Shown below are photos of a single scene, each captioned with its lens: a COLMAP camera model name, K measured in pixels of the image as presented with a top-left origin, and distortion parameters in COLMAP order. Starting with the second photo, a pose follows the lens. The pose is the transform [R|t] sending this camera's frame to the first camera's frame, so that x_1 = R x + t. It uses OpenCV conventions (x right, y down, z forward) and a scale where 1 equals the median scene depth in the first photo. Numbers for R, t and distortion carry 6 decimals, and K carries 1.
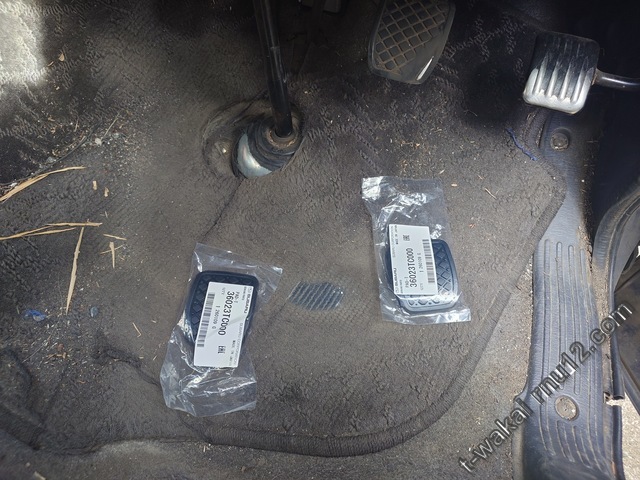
lens RADIAL K [[453.9, 0, 320.0], [0, 453.9, 240.0], [0, 0, 1]] dist [0.010230, -0.009309]
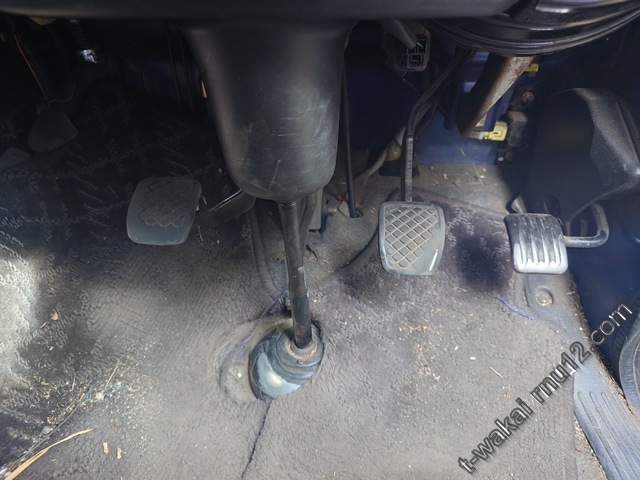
lens RADIAL K [[453.9, 0, 320.0], [0, 453.9, 240.0], [0, 0, 1]] dist [0.010230, -0.009309]
pose [[0.968015, -0.169755, 0.184746, -0.179577], [0.230859, 0.890994, -0.390940, -0.037245], [-0.098243, 0.421086, 0.901684, -0.002578]]
